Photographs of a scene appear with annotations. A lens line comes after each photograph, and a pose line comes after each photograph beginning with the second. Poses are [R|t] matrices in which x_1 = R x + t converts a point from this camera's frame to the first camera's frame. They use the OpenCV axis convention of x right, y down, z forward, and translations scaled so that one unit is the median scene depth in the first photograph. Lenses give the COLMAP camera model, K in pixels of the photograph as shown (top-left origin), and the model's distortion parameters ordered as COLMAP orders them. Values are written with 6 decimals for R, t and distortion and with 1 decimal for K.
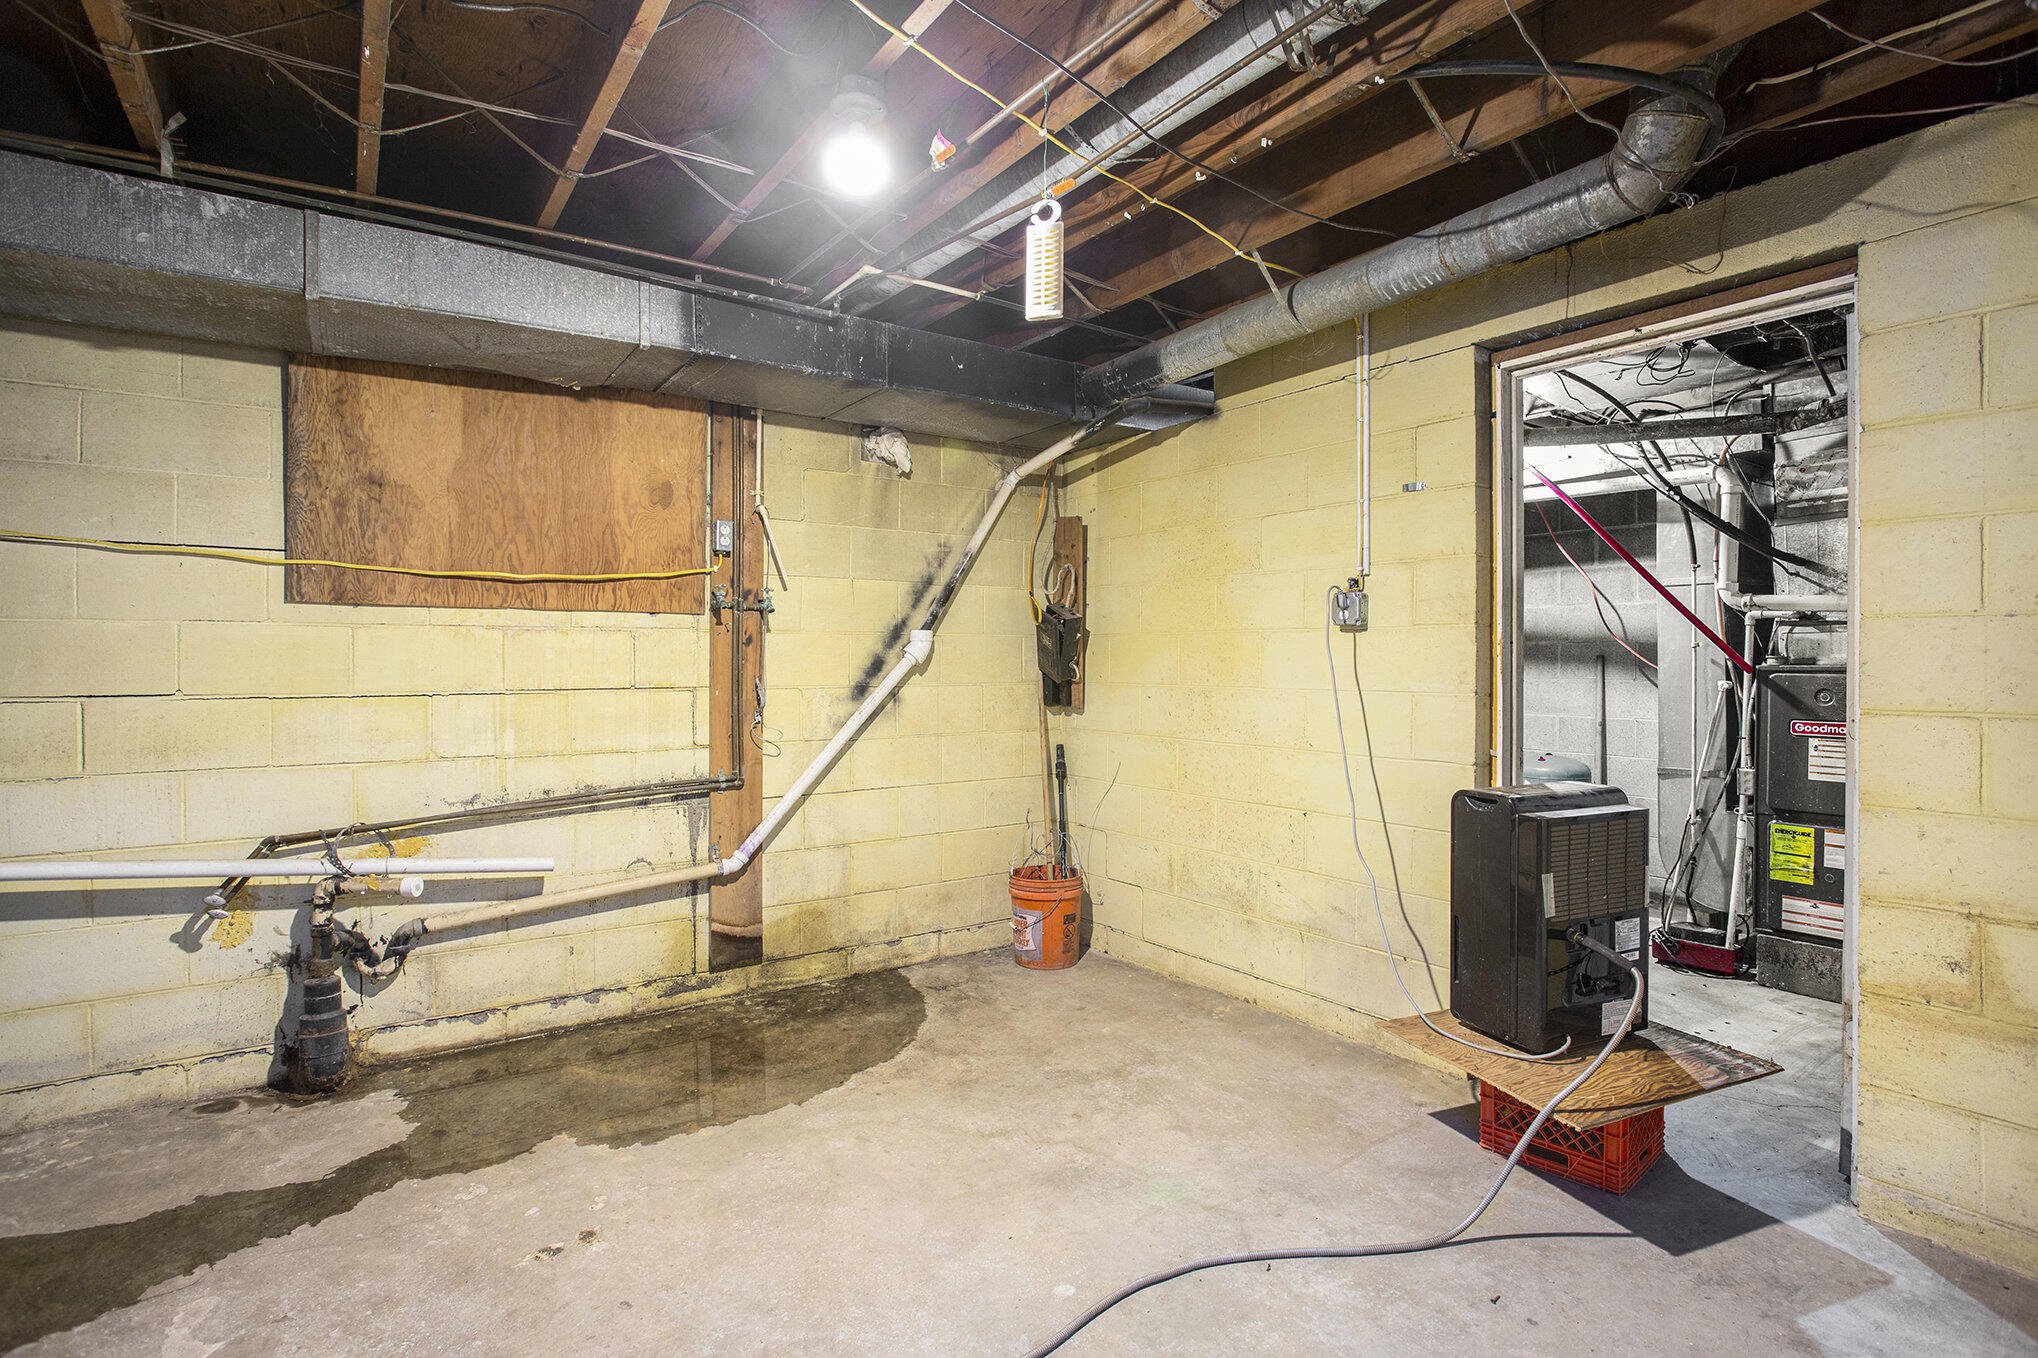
lens RADIAL K [[987.0, 0, 1023.8], [0, 987.0, 675.1], [0, 0, 1]] dist [-0.029464, 0.001423]
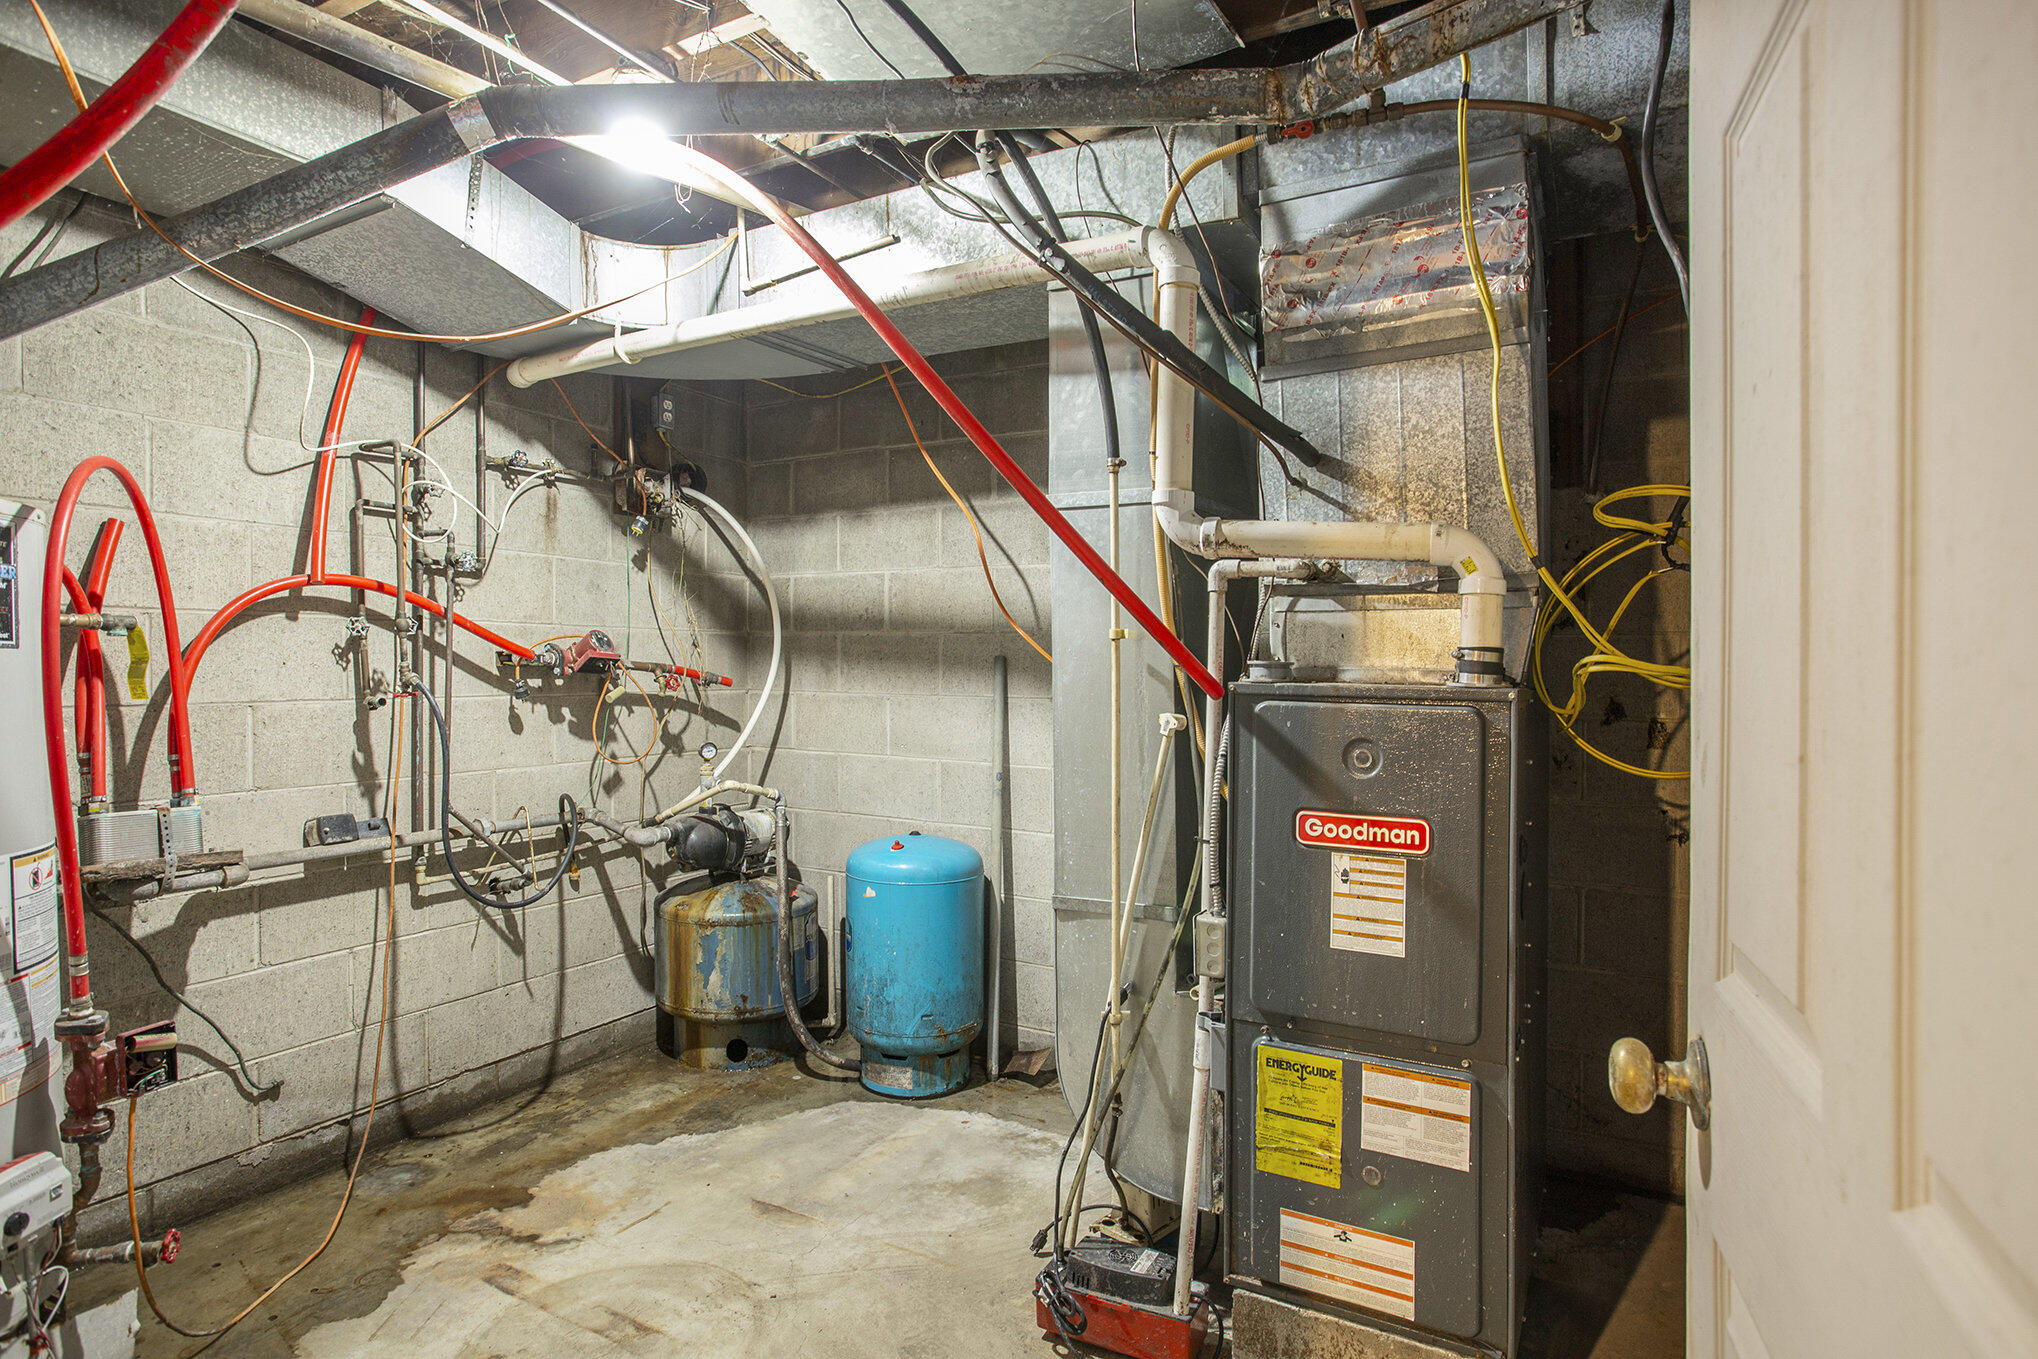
lens RADIAL K [[1069.9, 0, 1011.0], [0, 1069.9, 671.8], [0, 0, 1]] dist [-0.044015, 0.000256]
pose [[0.901359, -0.002076, 0.433067, 0.451839], [0.003180, 0.999993, -0.001824, -0.014267], [-0.433060, 0.003021, 0.901360, 0.601253]]
